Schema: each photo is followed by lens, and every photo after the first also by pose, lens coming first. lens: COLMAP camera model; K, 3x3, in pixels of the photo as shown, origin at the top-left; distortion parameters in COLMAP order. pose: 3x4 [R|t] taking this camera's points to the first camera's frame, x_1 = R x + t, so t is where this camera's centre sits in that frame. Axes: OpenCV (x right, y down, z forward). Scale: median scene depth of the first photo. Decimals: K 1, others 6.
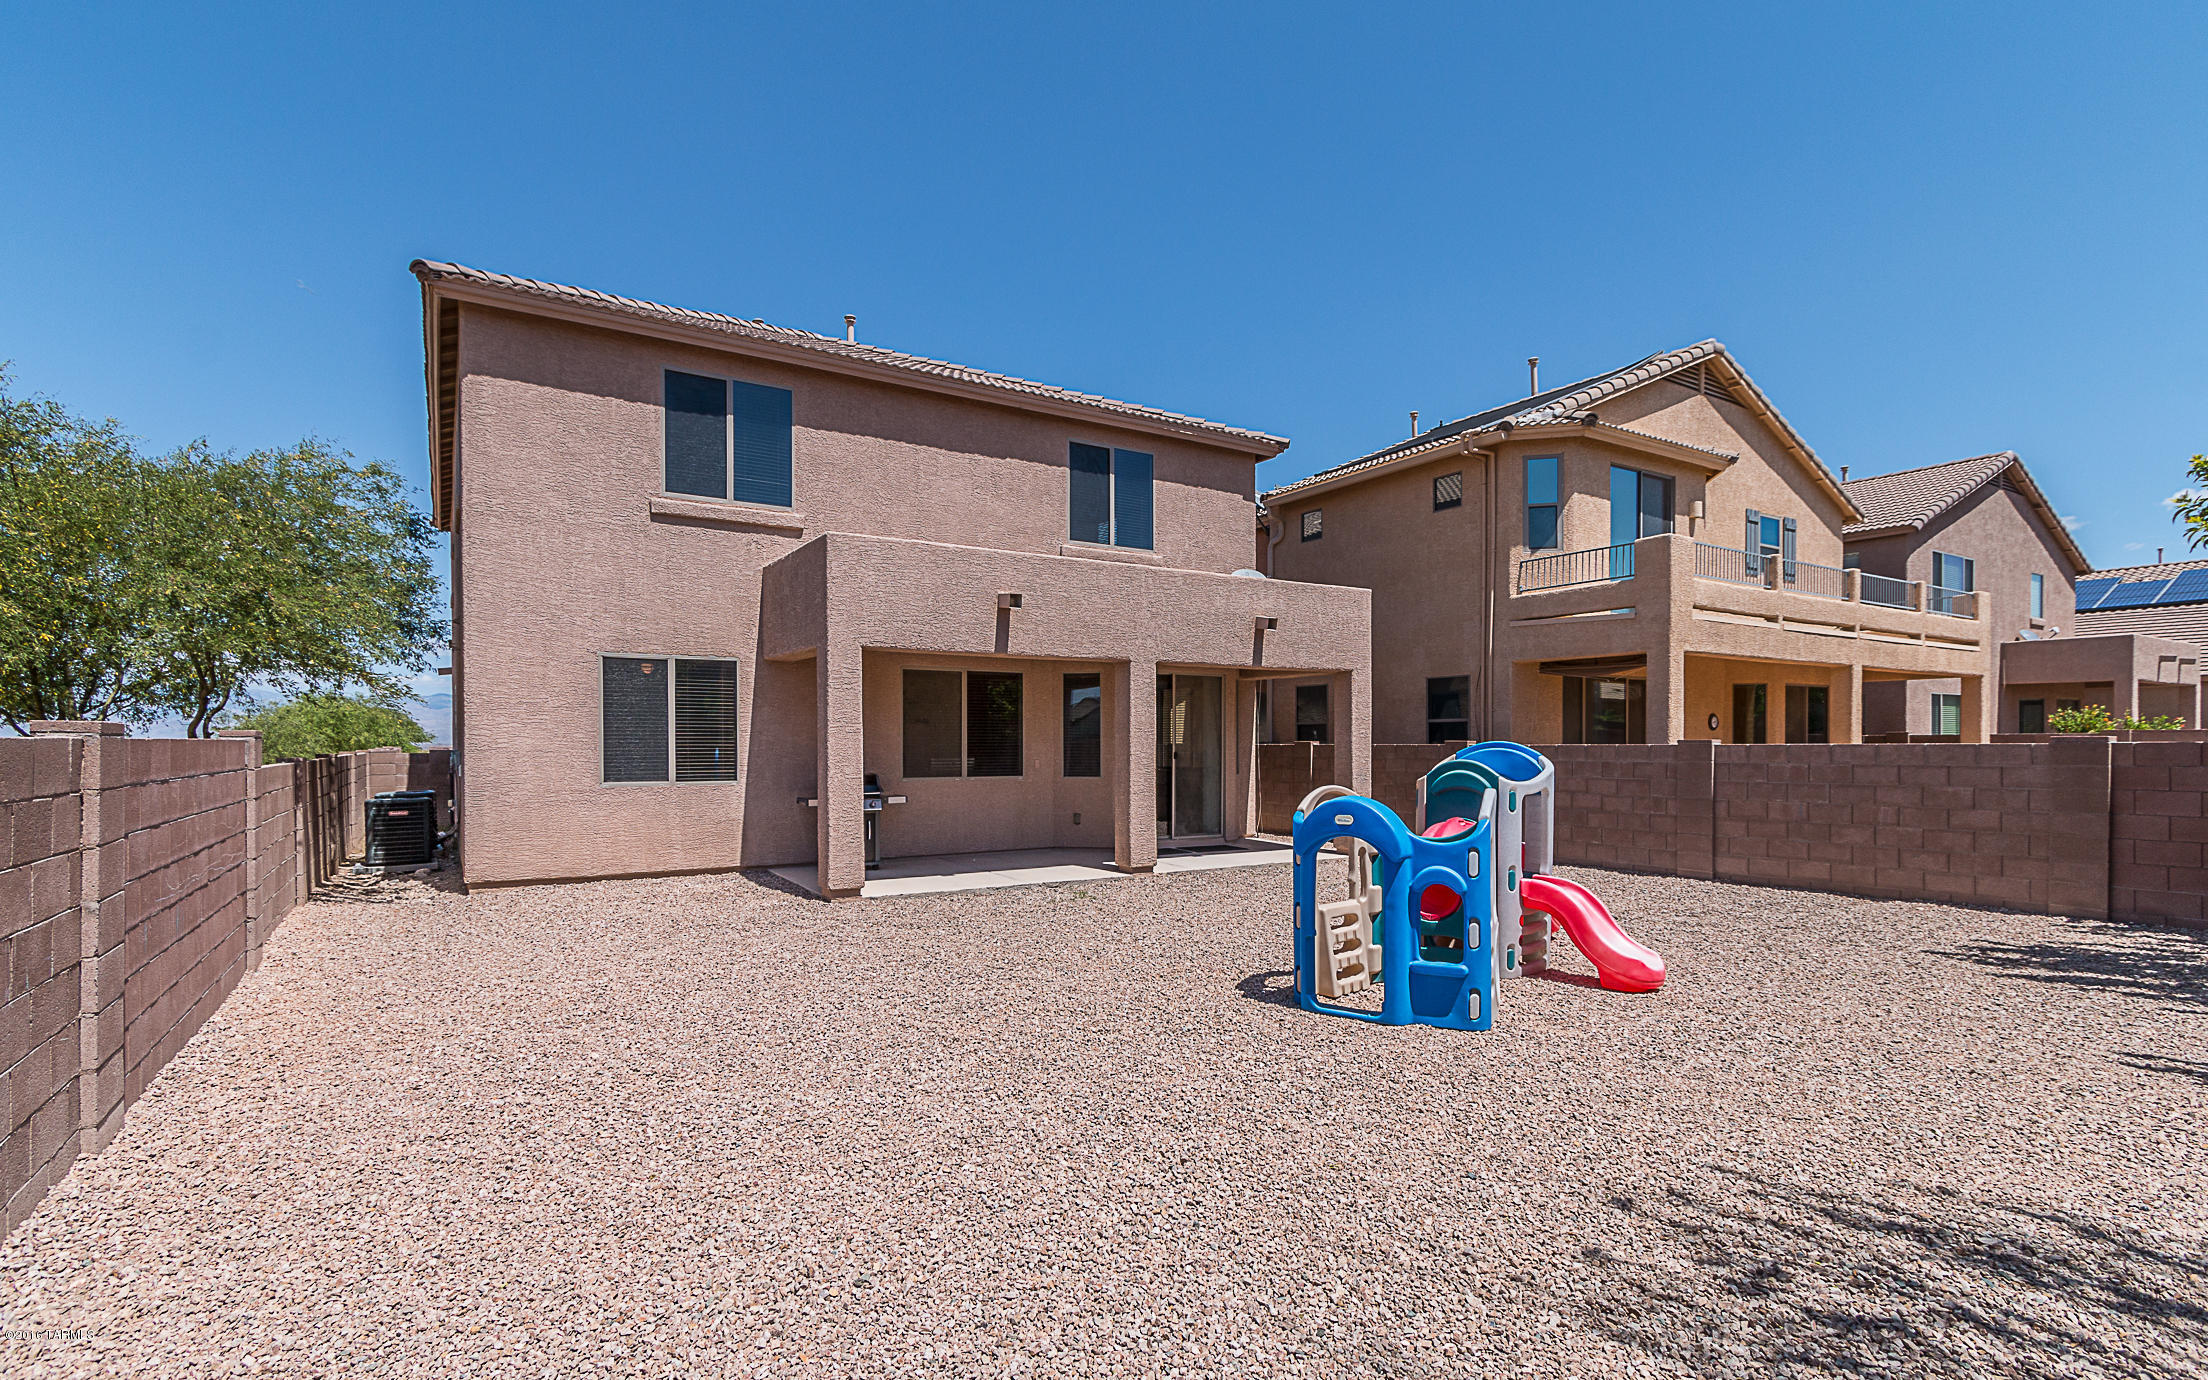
lens RADIAL K [[1016.8, 0, 1045.3], [0, 1016.8, 752.0], [0, 0, 1]] dist [-0.017956, 0.002831]
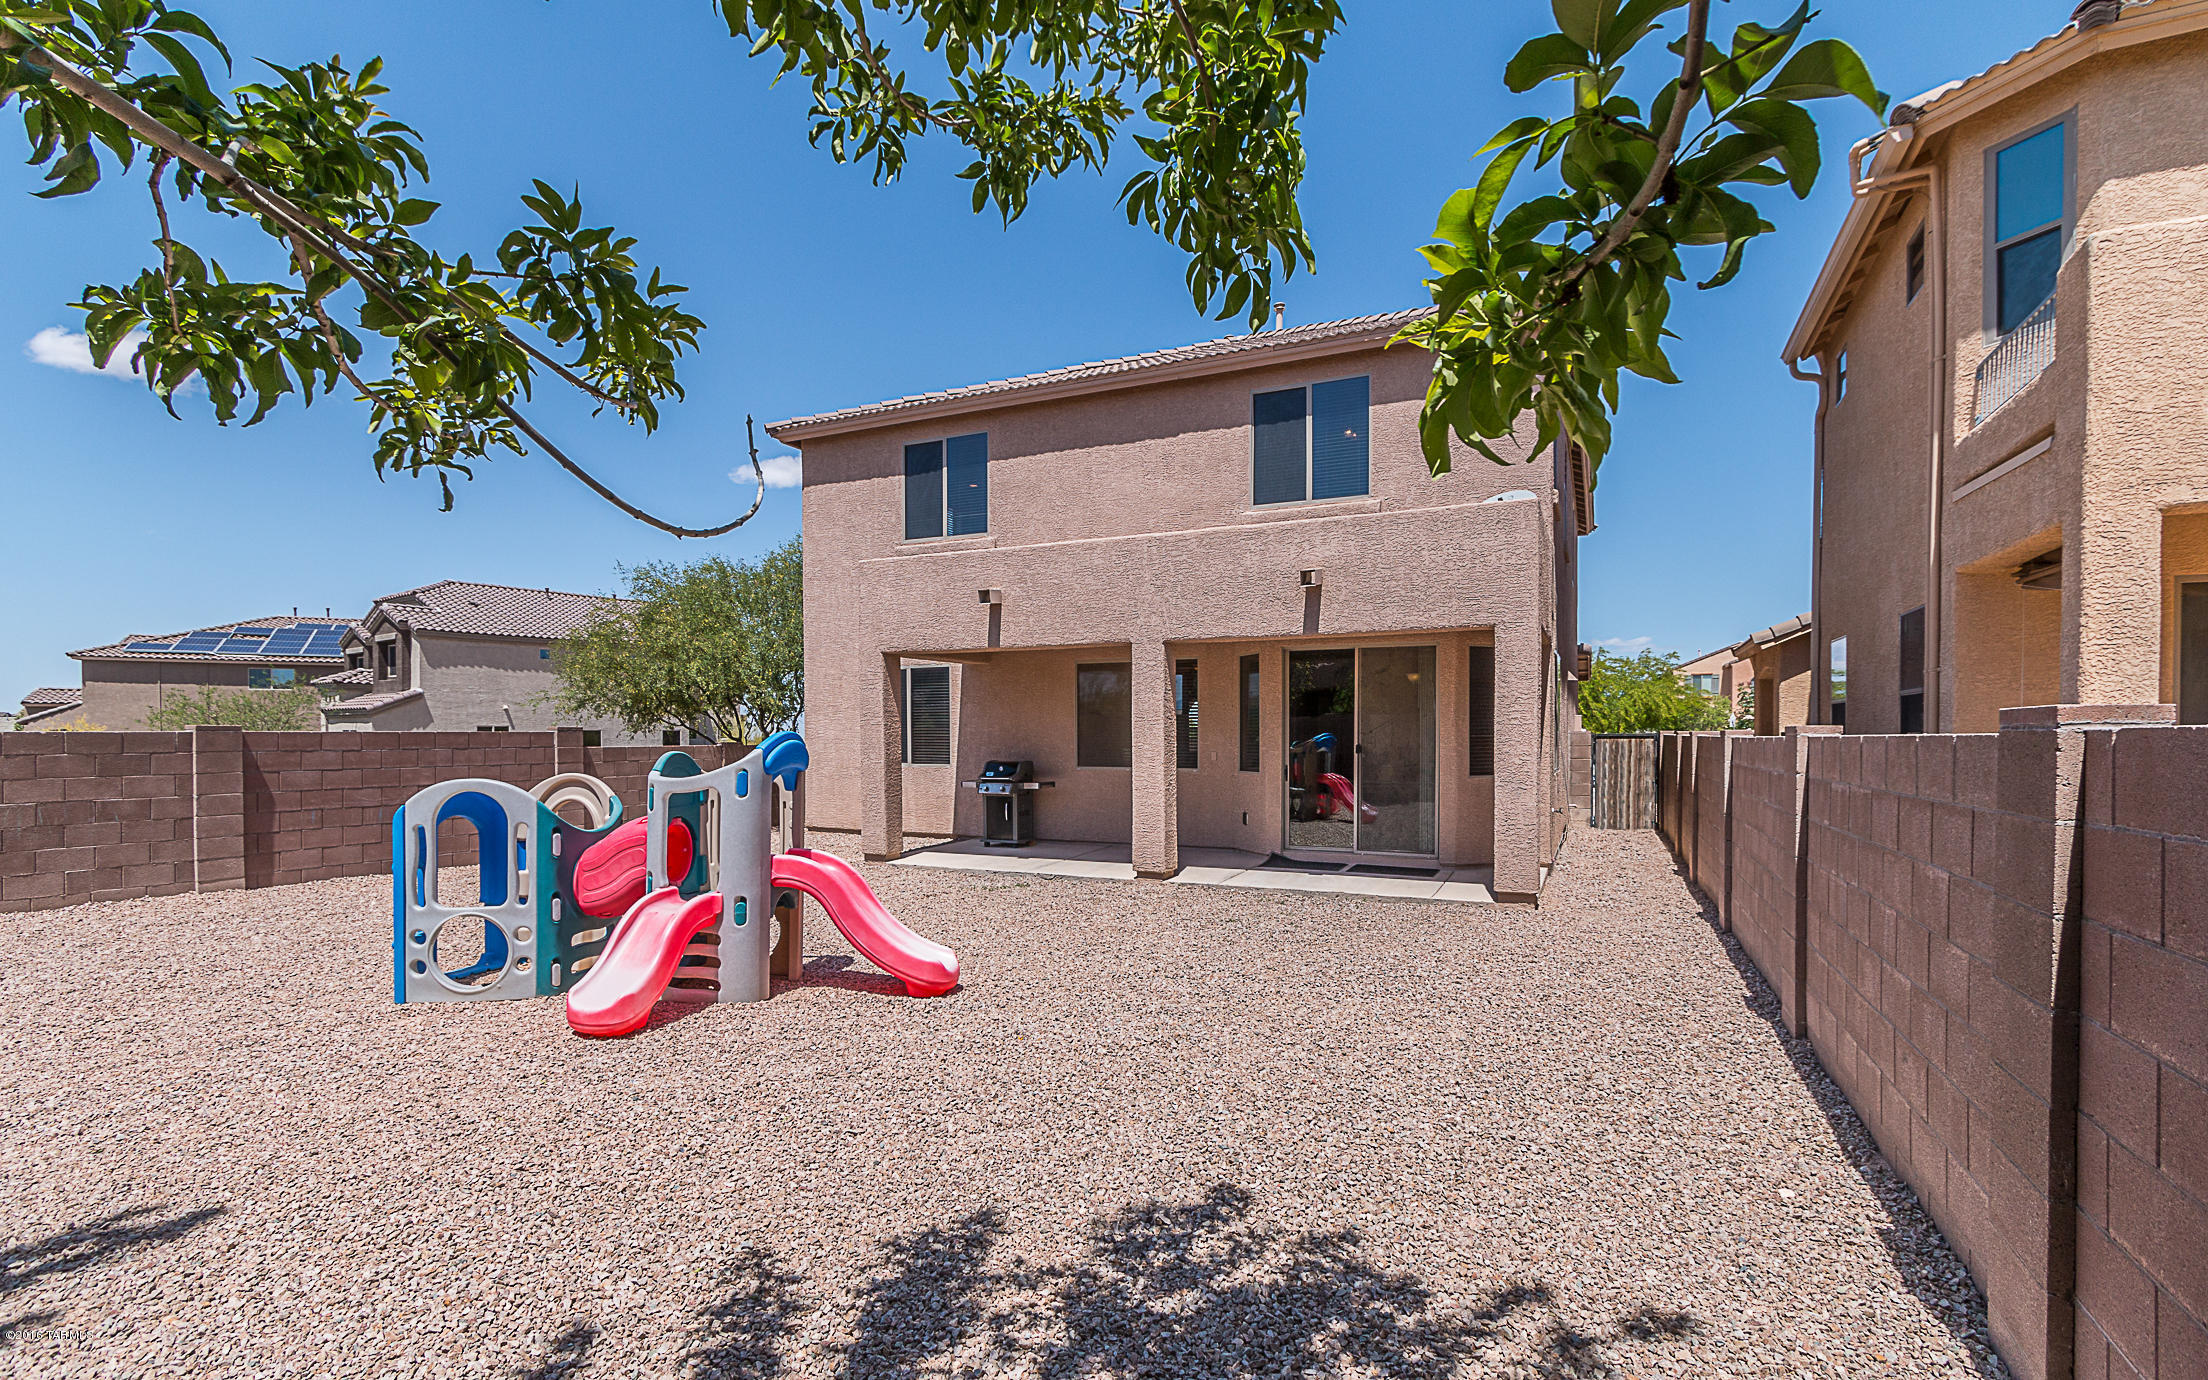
lens RADIAL K [[1016.8, 0, 1100.2], [0, 1016.8, 744.0], [0, 0, 1]] dist [-0.017956, 0.002831]
pose [[0.549347, 0.008254, -0.835554, 0.808822], [-0.008686, 0.999954, 0.004167, -0.002697], [0.835549, 0.004969, 0.549393, 0.465931]]
